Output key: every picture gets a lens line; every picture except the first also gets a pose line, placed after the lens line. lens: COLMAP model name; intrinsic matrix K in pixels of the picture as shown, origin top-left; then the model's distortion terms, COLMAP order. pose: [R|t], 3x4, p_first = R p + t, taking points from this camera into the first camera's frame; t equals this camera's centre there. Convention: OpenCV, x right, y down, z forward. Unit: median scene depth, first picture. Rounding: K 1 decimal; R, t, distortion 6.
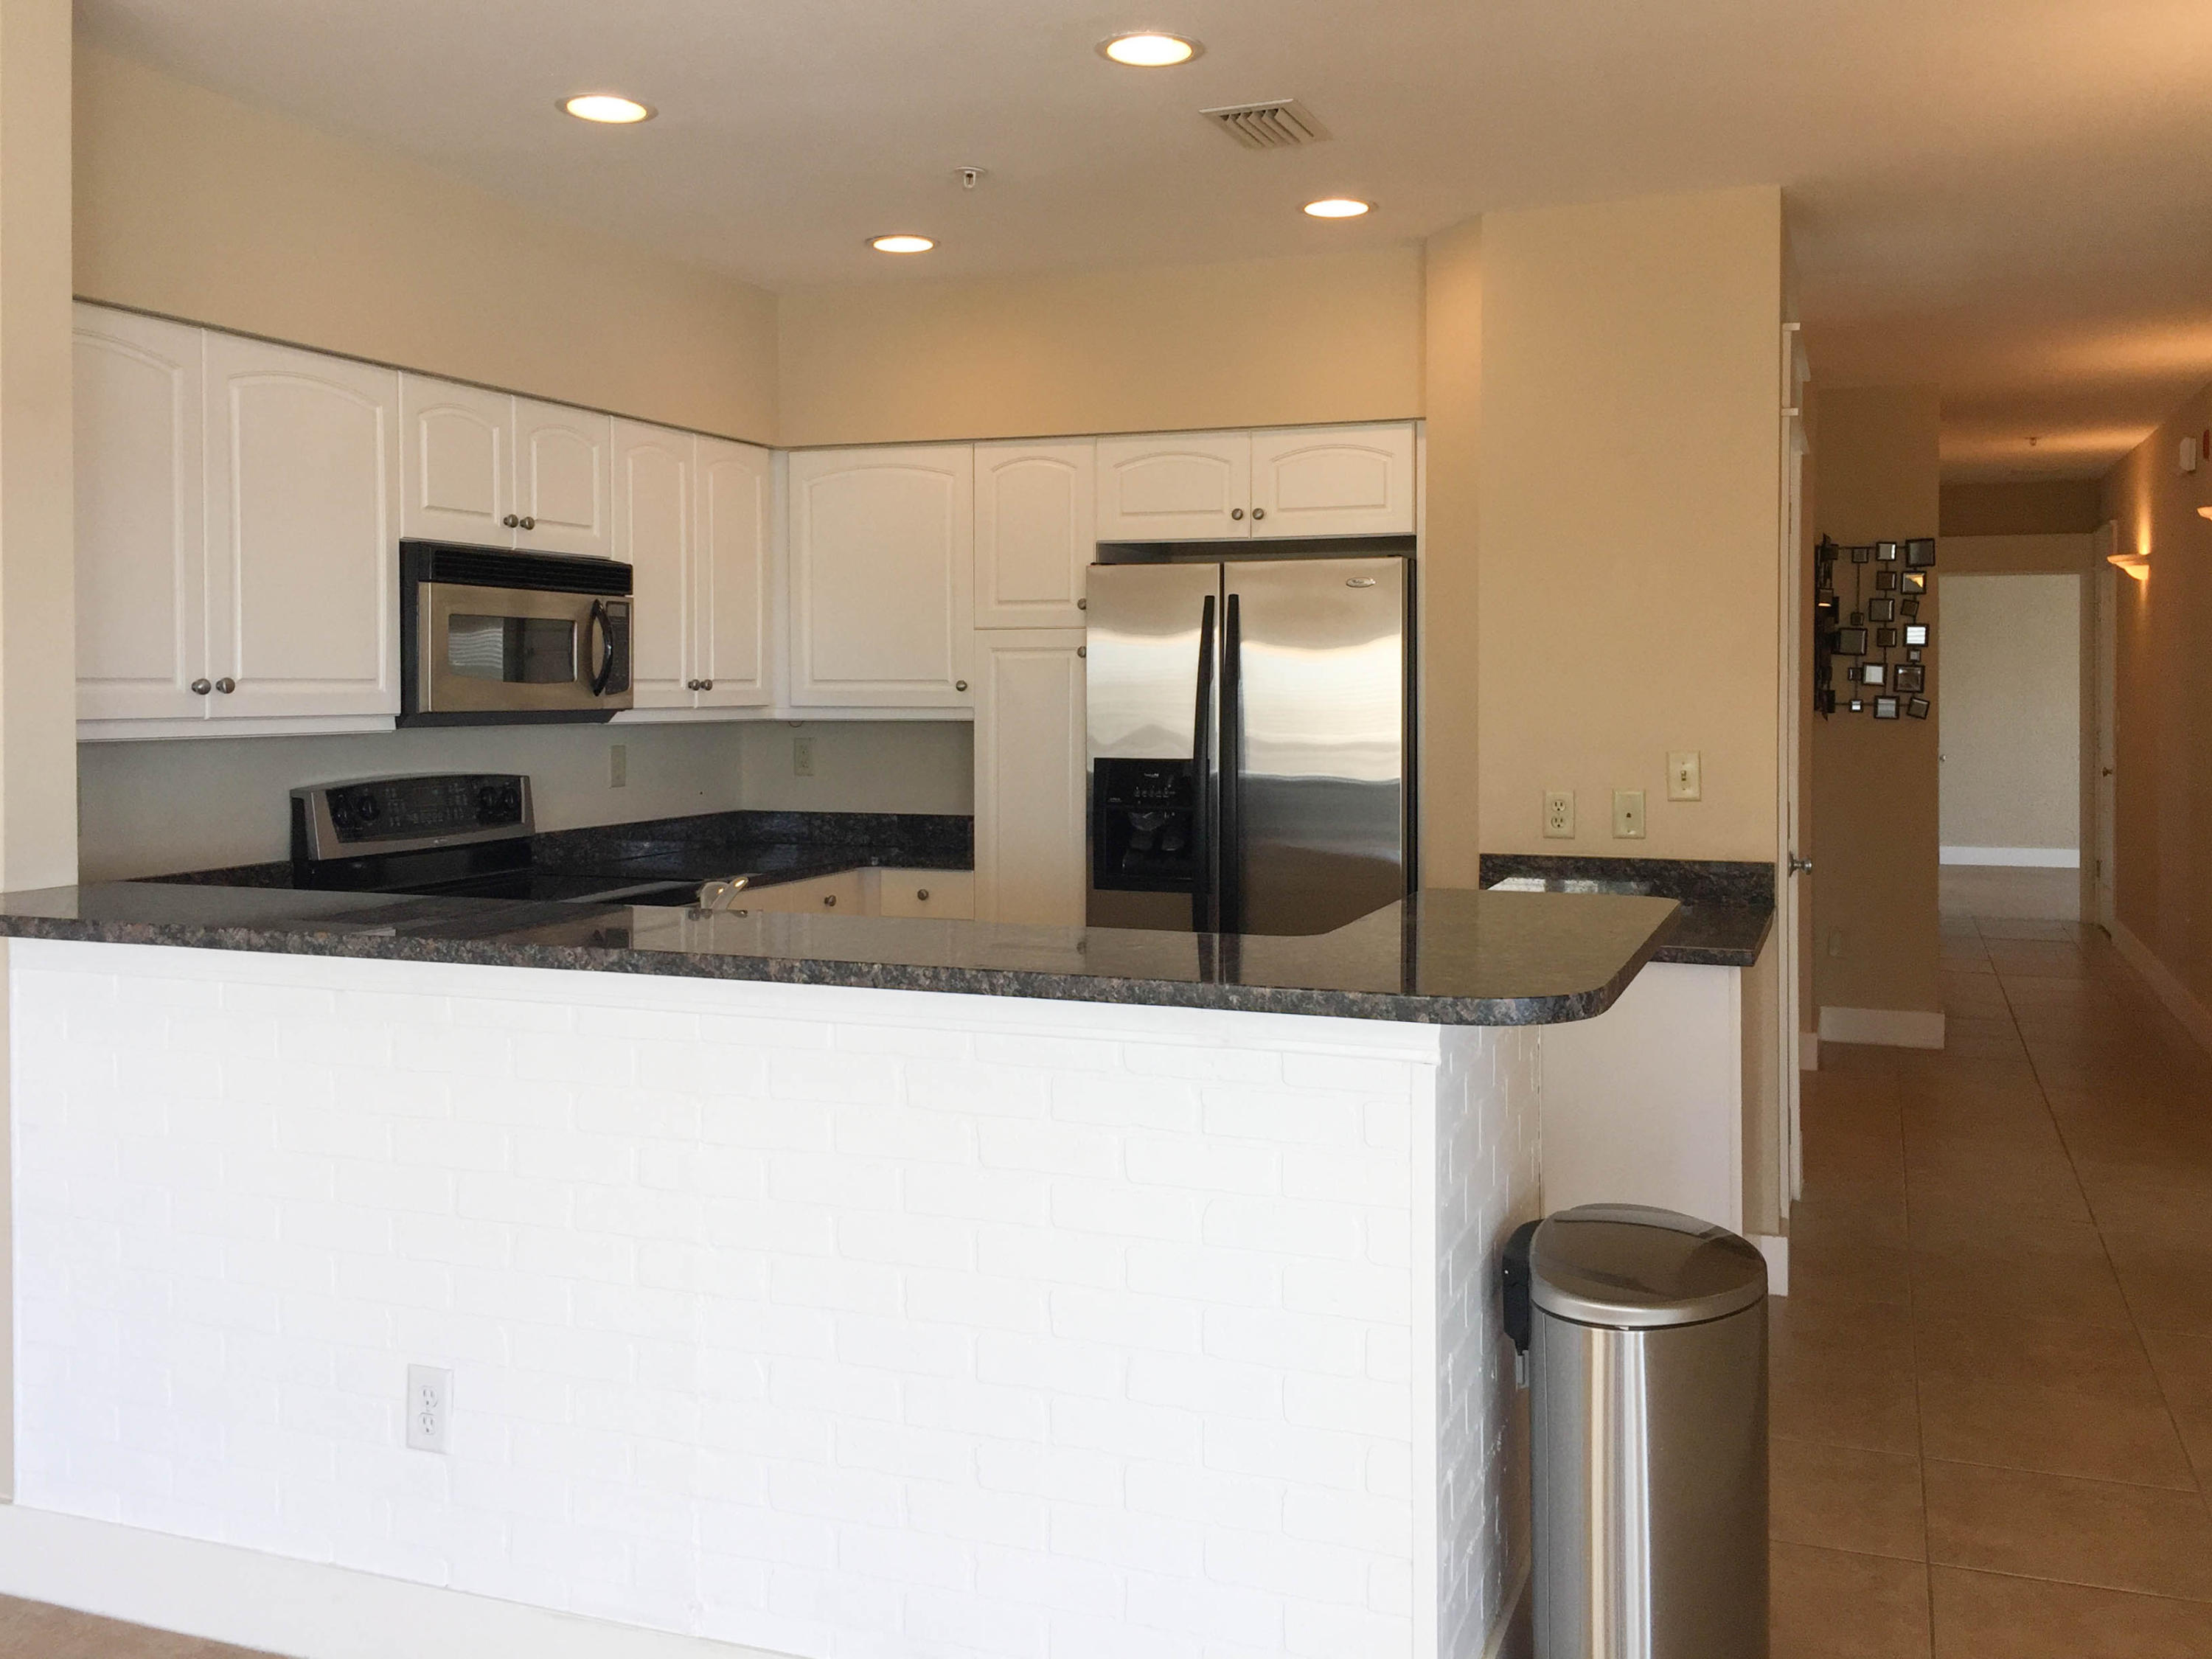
lens RADIAL K [[1879.0, 0, 1200.6], [0, 1879.0, 682.0], [0, 0, 1]] dist [0.006021, -0.000426]
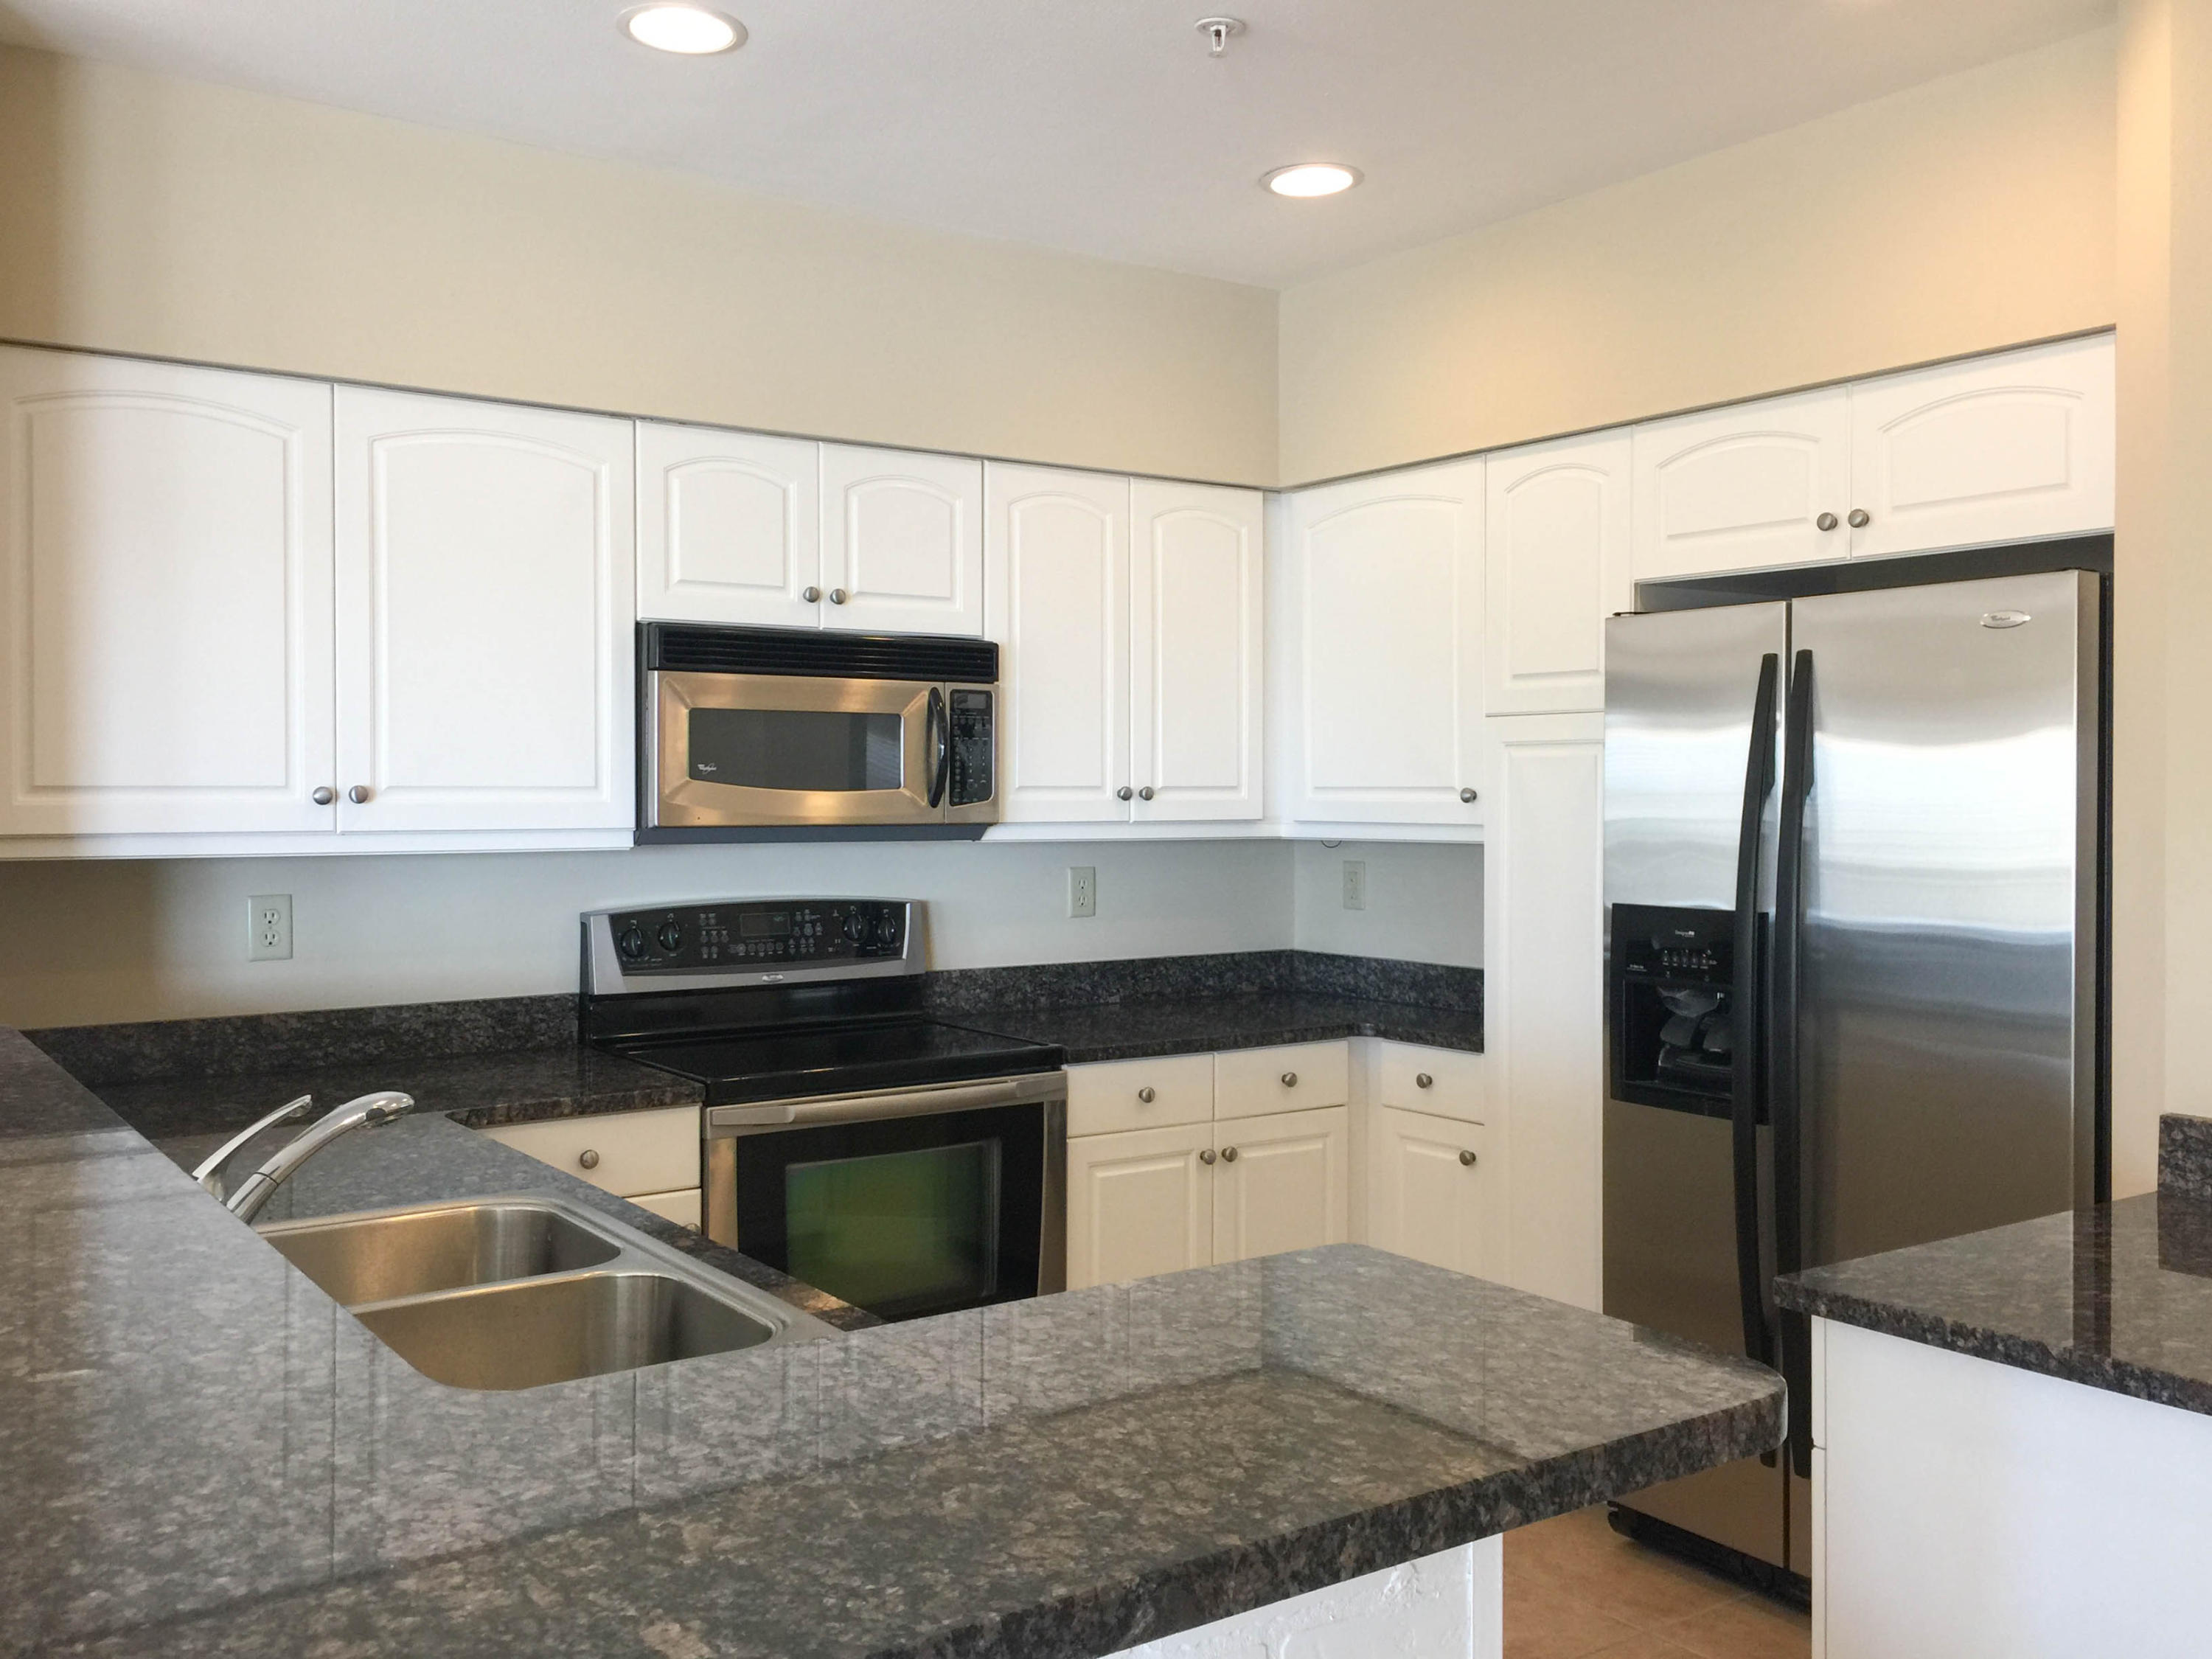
lens RADIAL K [[1916.2, 0, 1111.7], [0, 1916.2, 786.5], [0, 0, 1]] dist [0.025959, -0.005835]
pose [[0.817168, -0.001117, -0.576399, 0.199703], [0.000431, 0.999999, -0.001327, -0.000364], [0.576400, 0.000836, 0.817167, 0.348038]]
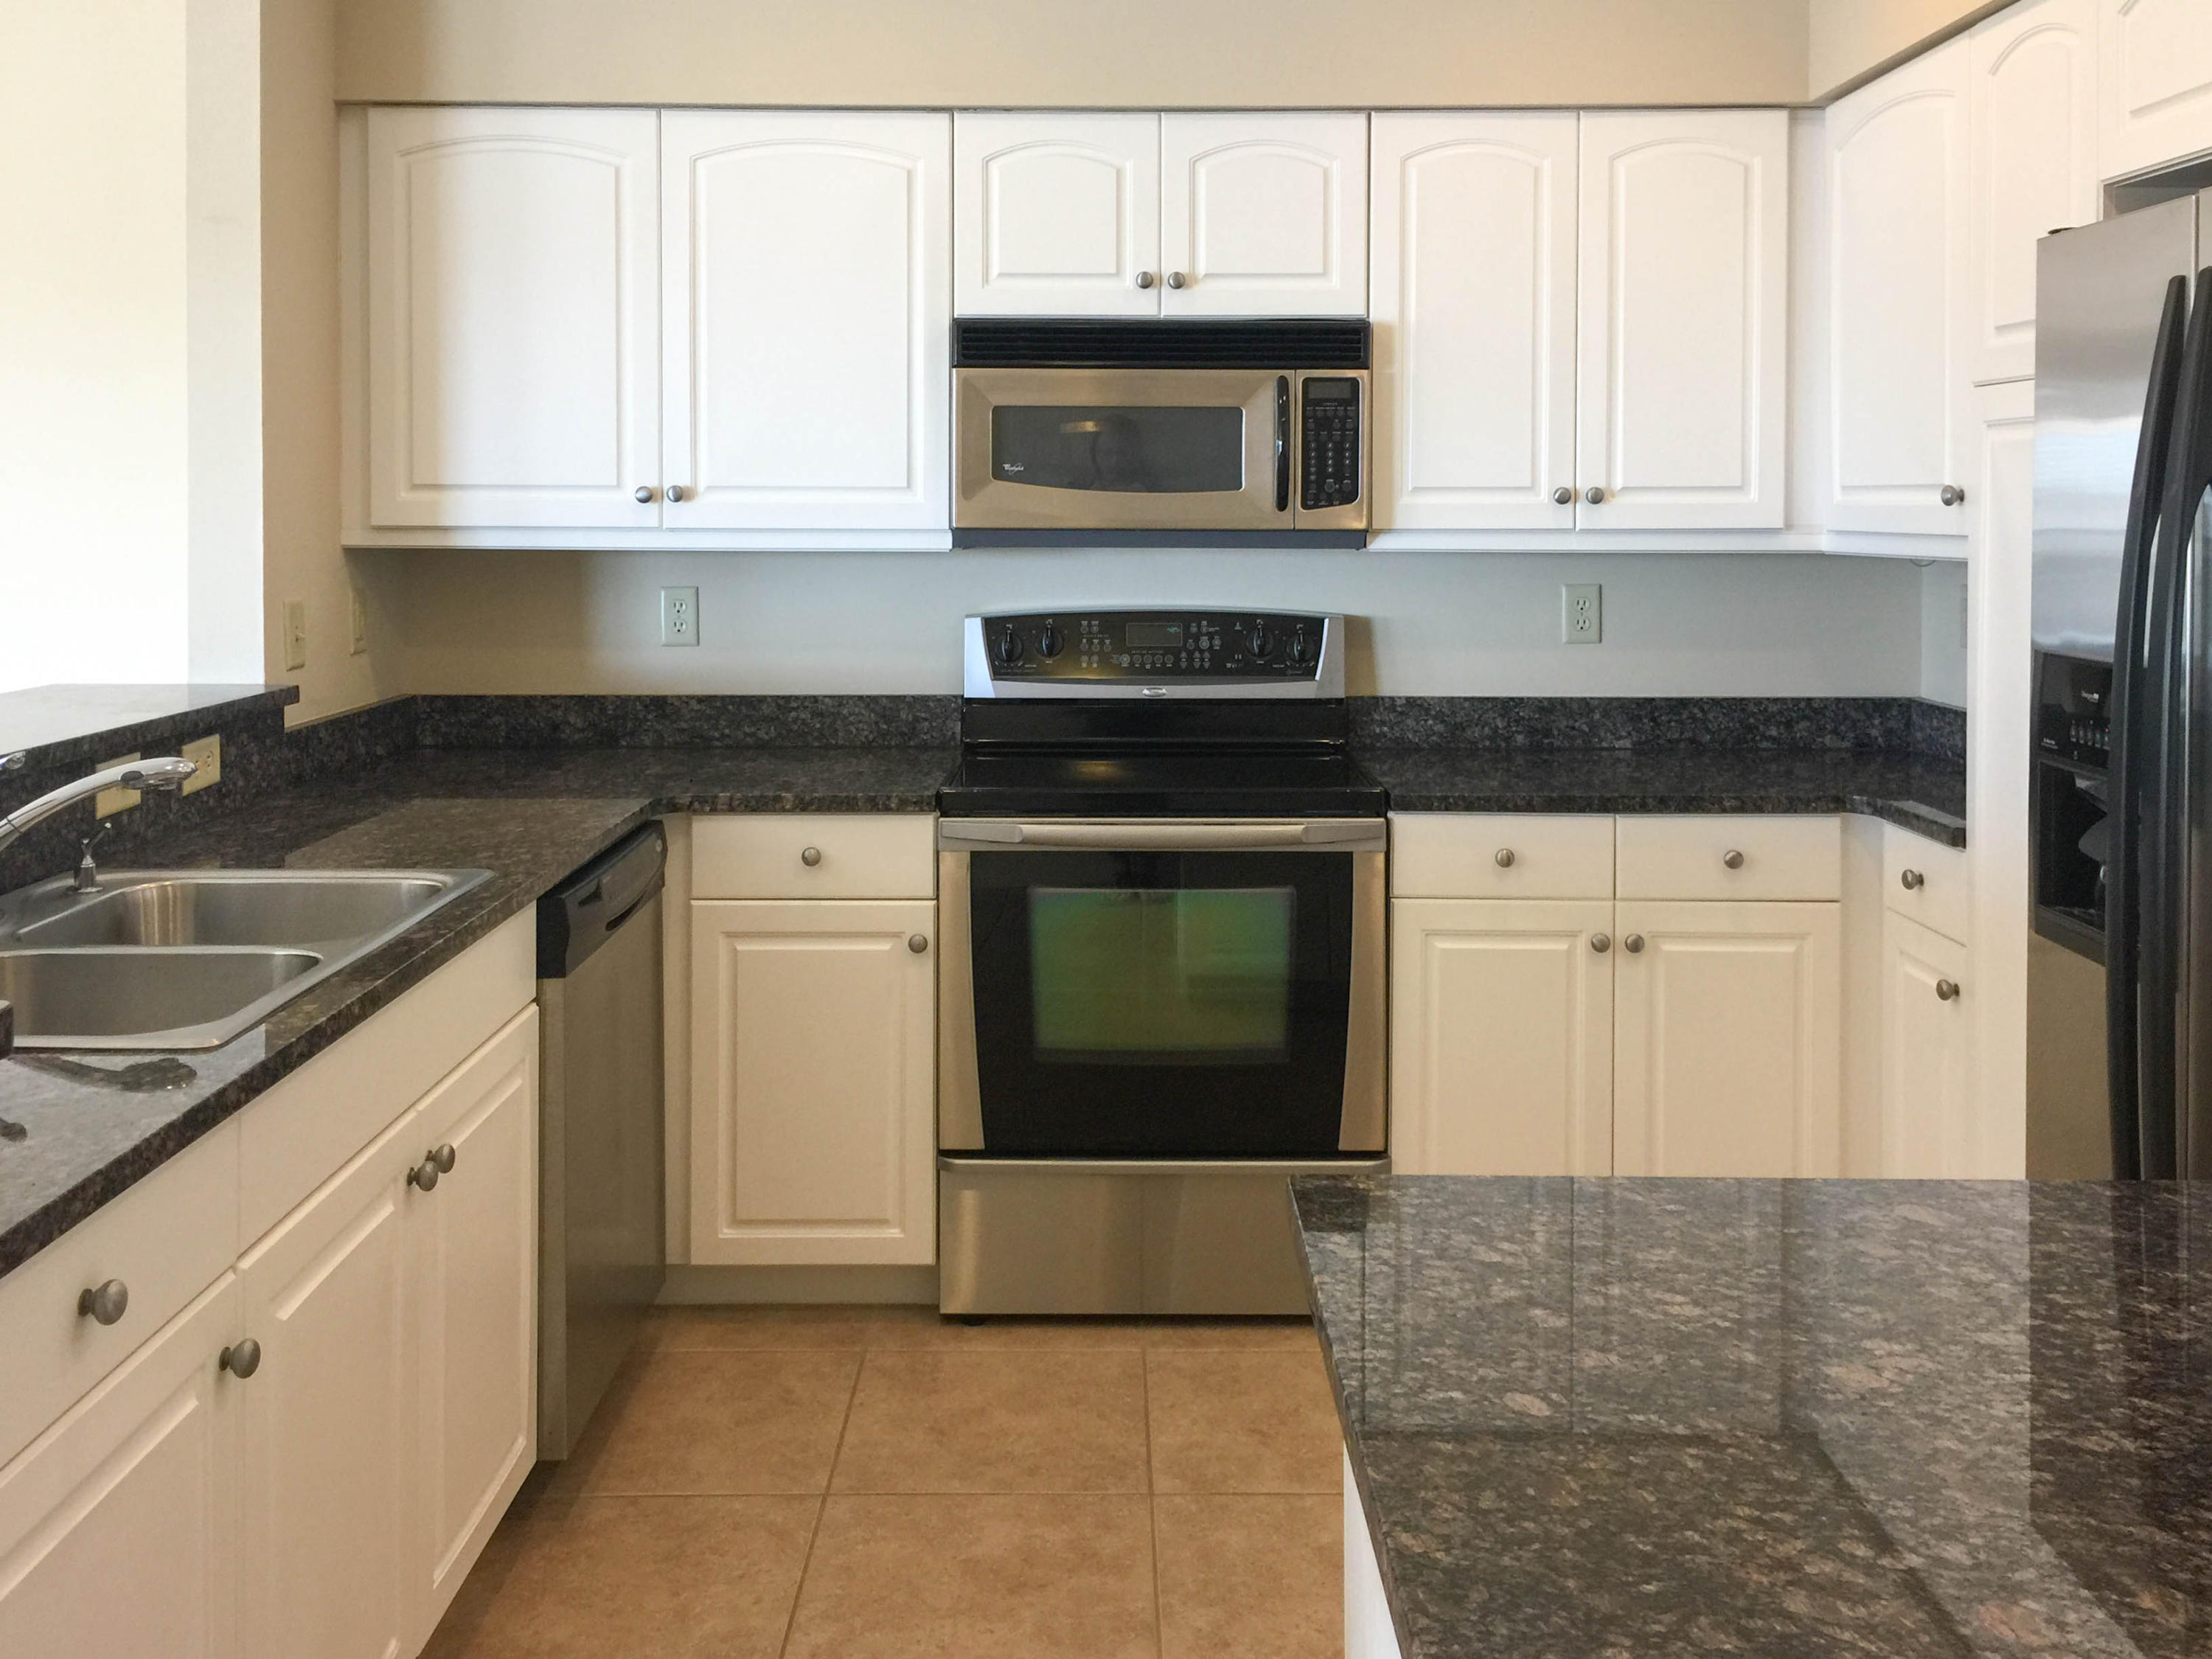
lens RADIAL K [[1945.1, 0, 1110.2], [0, 1945.1, 544.3], [0, 0, 1]] dist [0.011948, 0.001561]
pose [[0.339125, 0.021550, -0.940494, 0.331573], [-0.001949, 0.999752, 0.022205, 0.003616], [0.940739, -0.005697, 0.339083, 0.641032]]
